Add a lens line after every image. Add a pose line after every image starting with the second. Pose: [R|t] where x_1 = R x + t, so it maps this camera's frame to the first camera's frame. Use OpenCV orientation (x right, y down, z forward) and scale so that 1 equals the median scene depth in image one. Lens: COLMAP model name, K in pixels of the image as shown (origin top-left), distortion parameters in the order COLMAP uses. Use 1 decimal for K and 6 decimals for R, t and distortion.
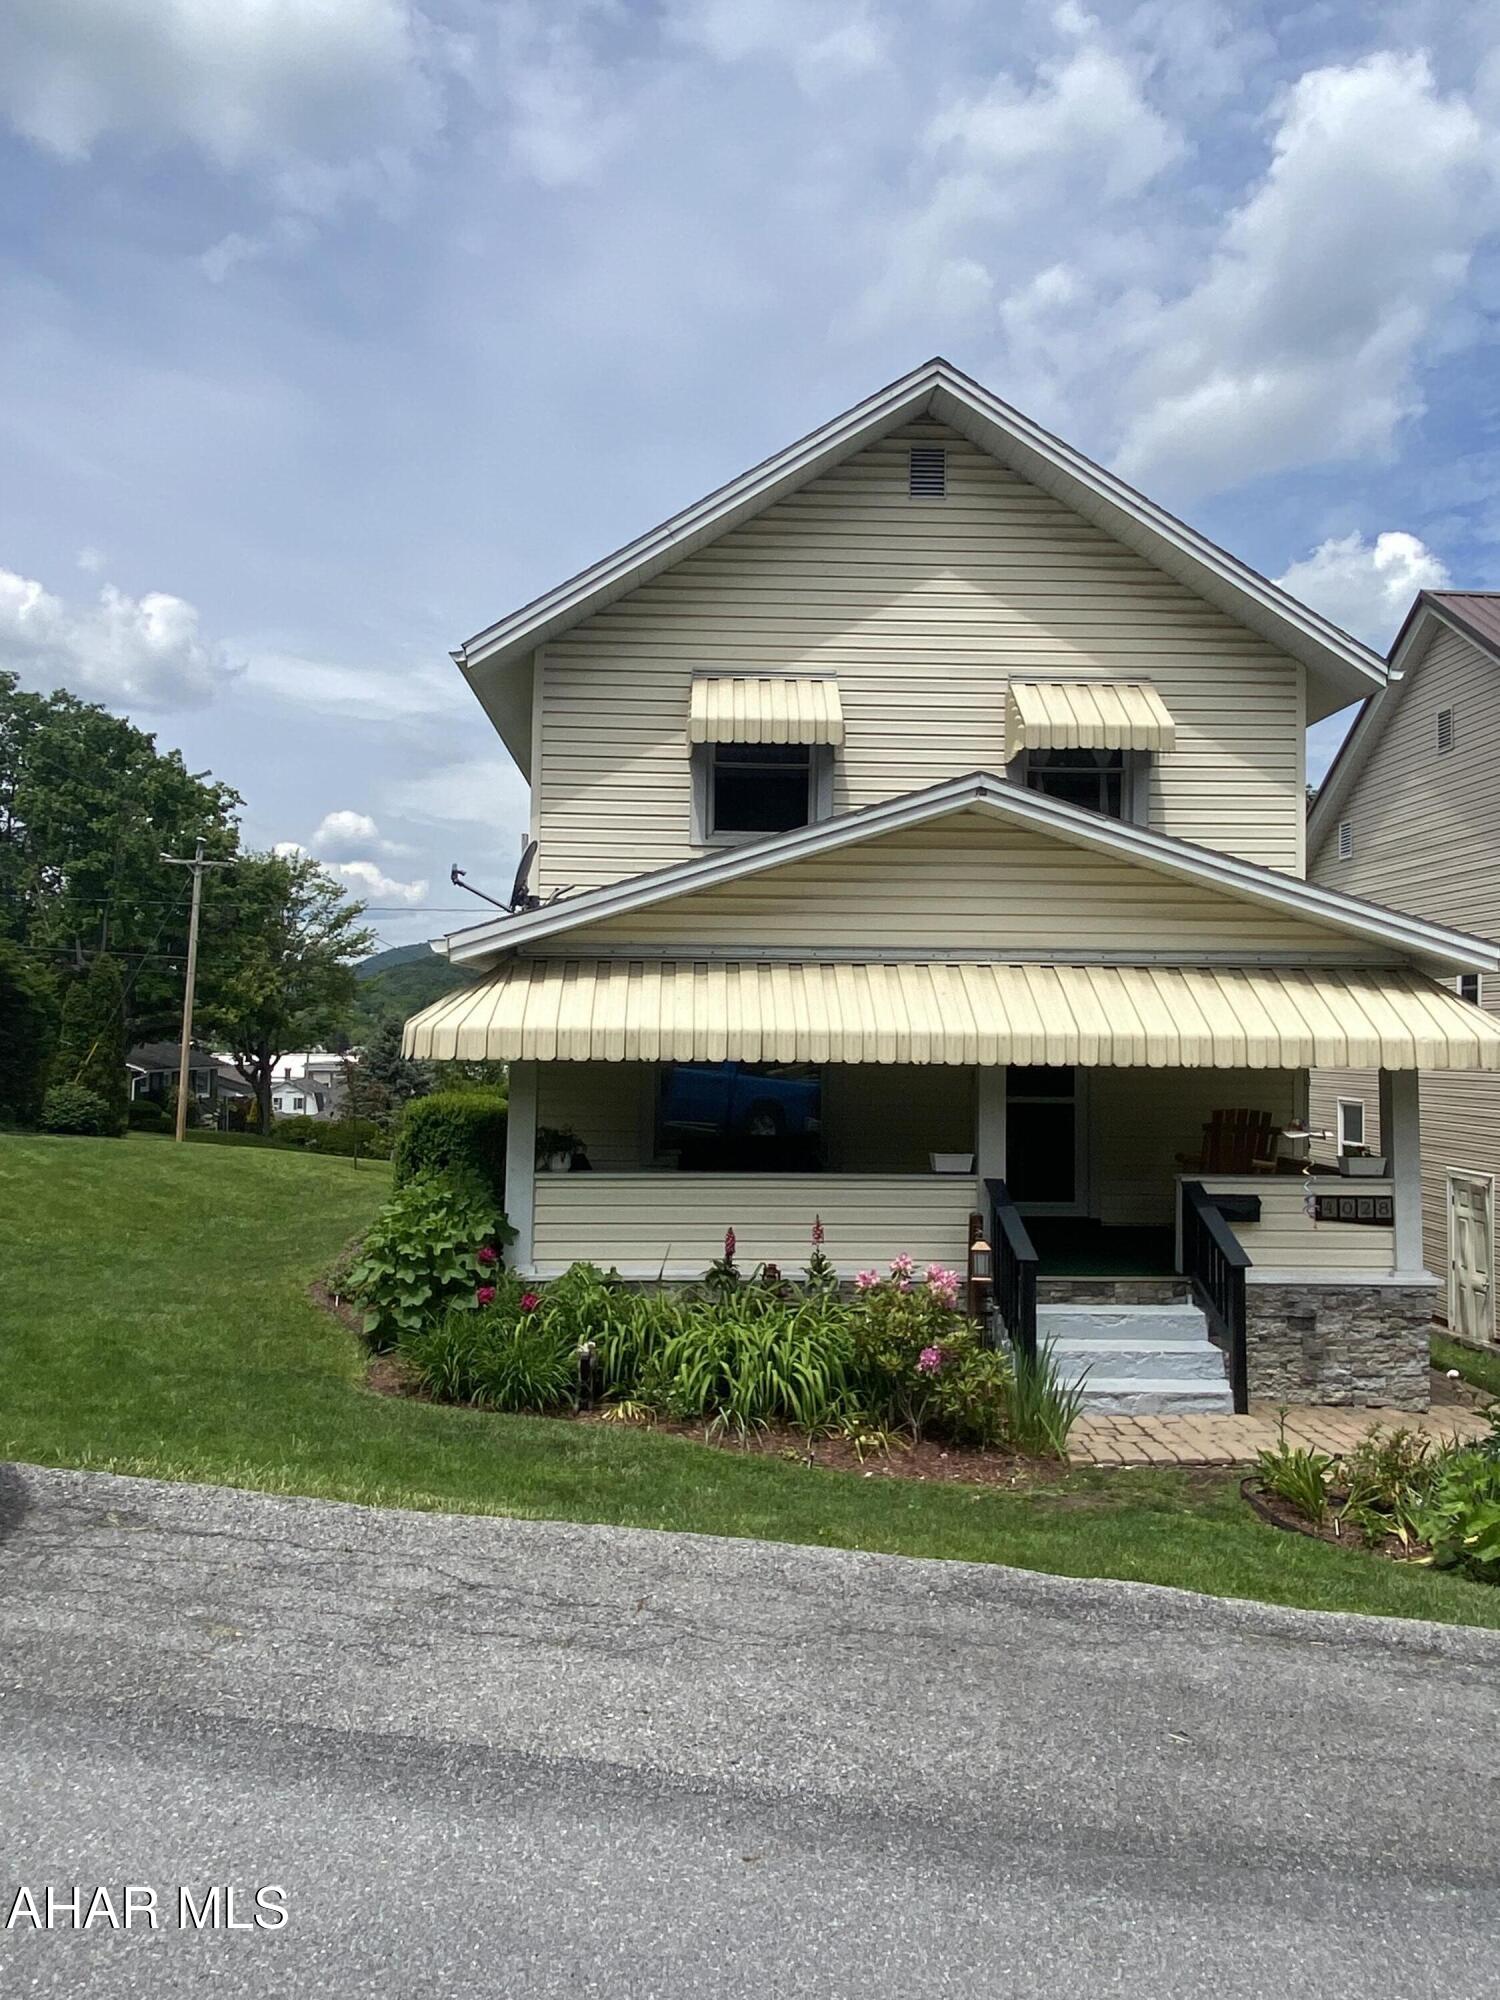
lens RADIAL K [[1427.4, 0, 750.0], [0, 1427.4, 1000.0], [0, 0, 1]] dist [0.084546, -0.143242]
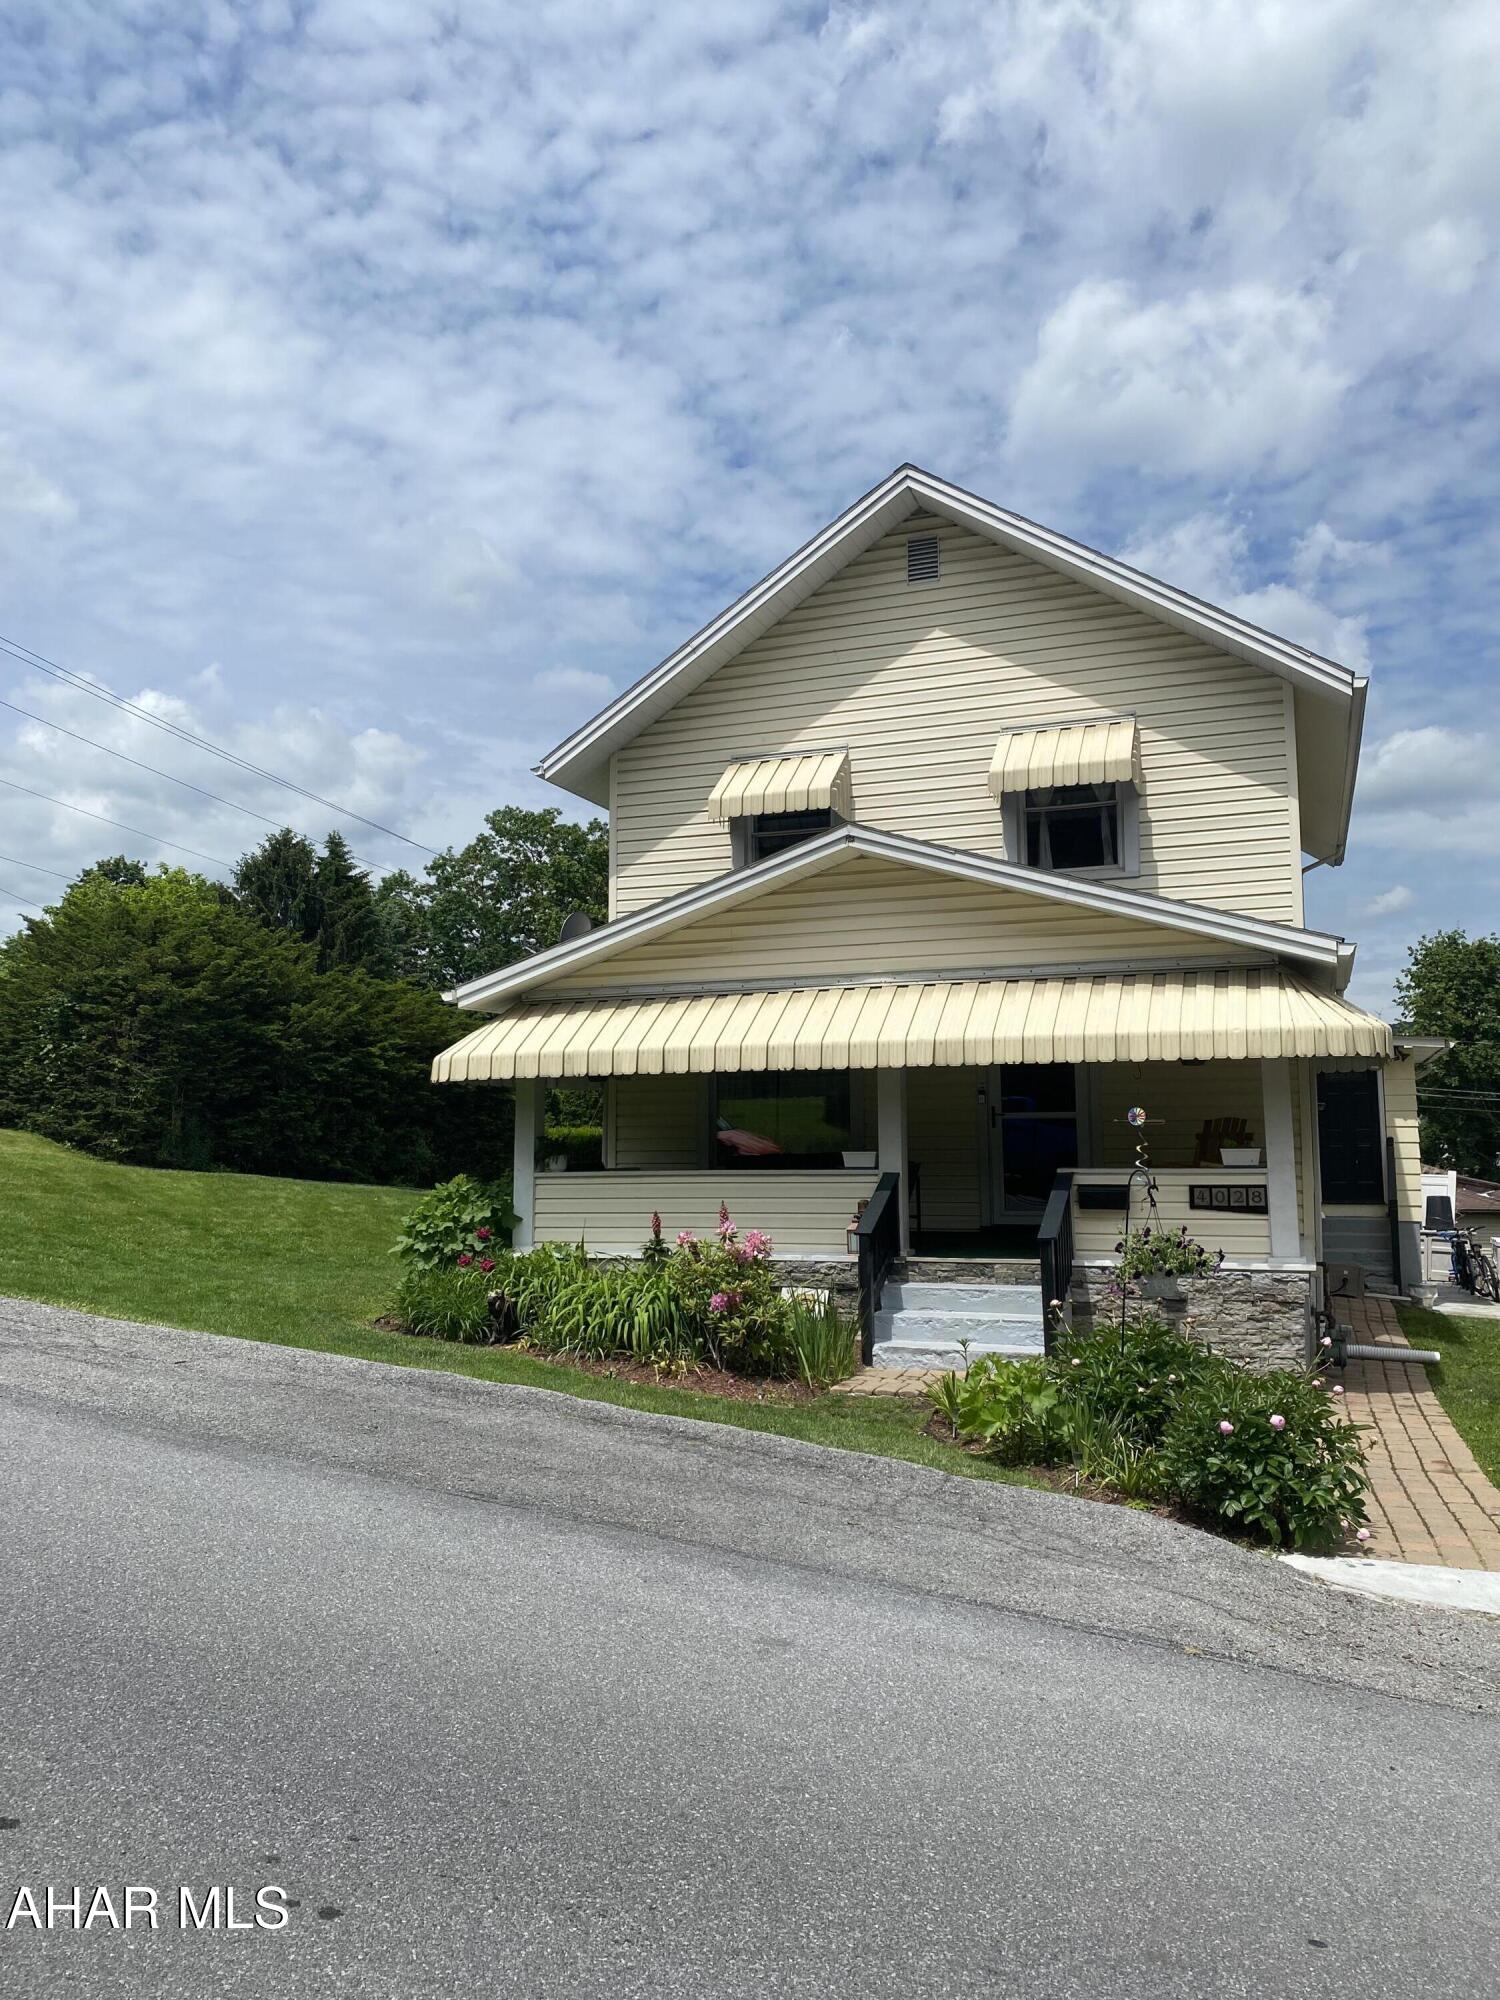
lens RADIAL K [[1526.0, 0, 750.0], [0, 1526.0, 1000.0], [0, 0, 1]] dist [0.052666, -0.070023]
pose [[0.923458, -0.056986, -0.379445, 0.534308], [0.033834, 0.997151, -0.067412, 0.065439], [0.382205, 0.049414, 0.922755, -0.172259]]
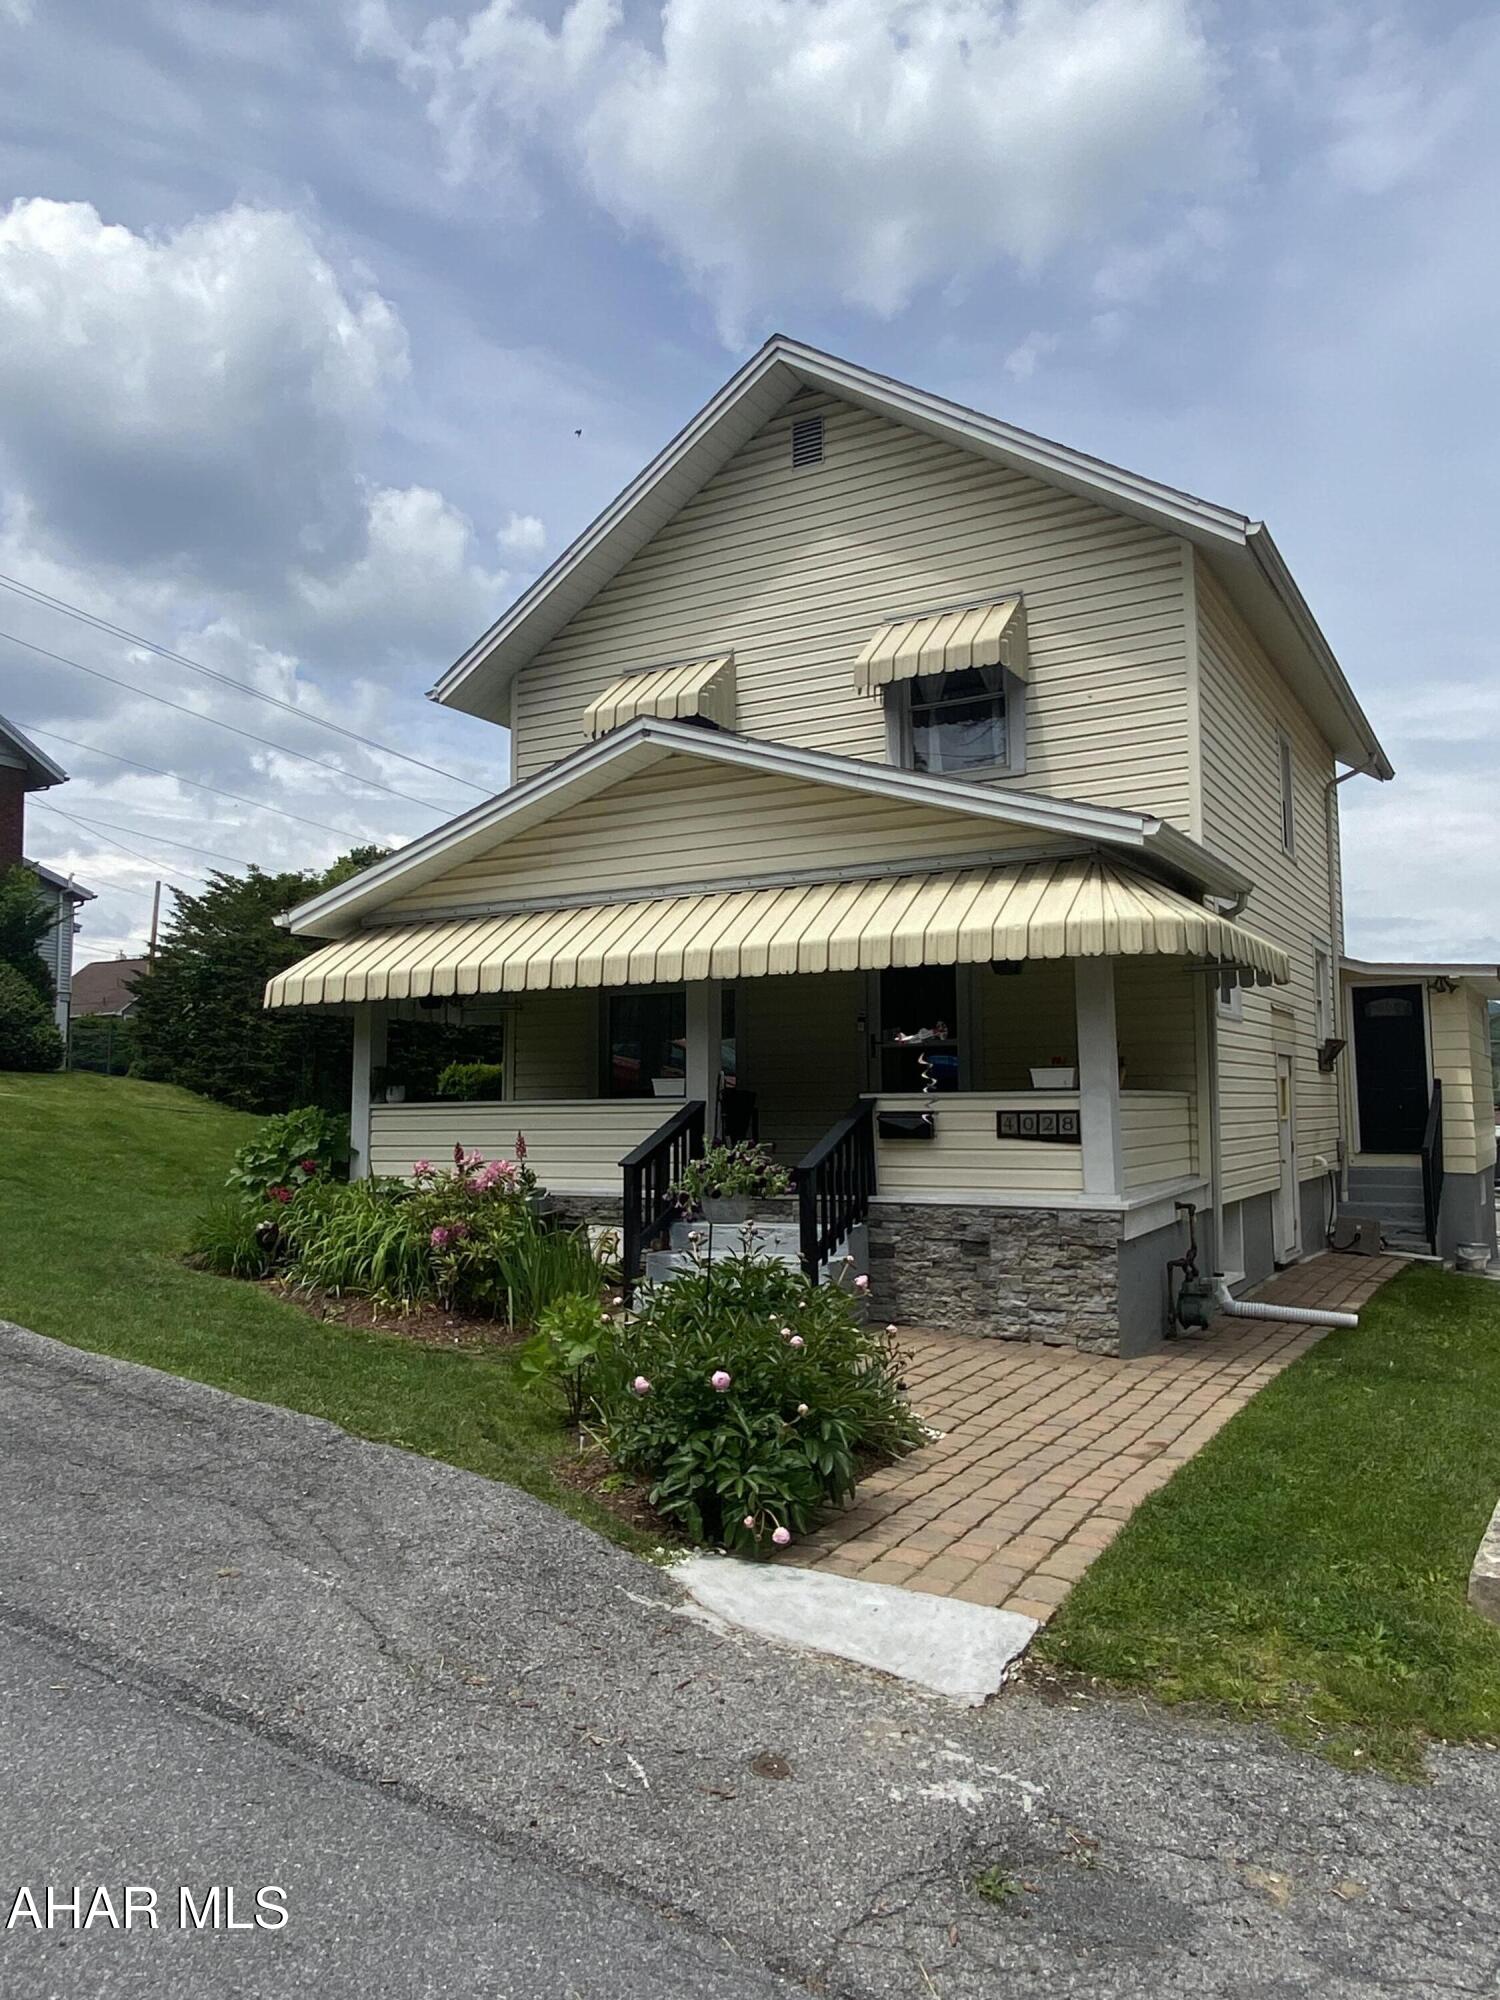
lens RADIAL K [[1427.4, 0, 750.0], [0, 1427.4, 1000.0], [0, 0, 1]] dist [0.084546, -0.143242]
pose [[0.846104, -0.060502, -0.529573, 0.754177], [0.036071, 0.997759, -0.056360, 0.111496], [0.531796, 0.028584, 0.846390, 0.140355]]
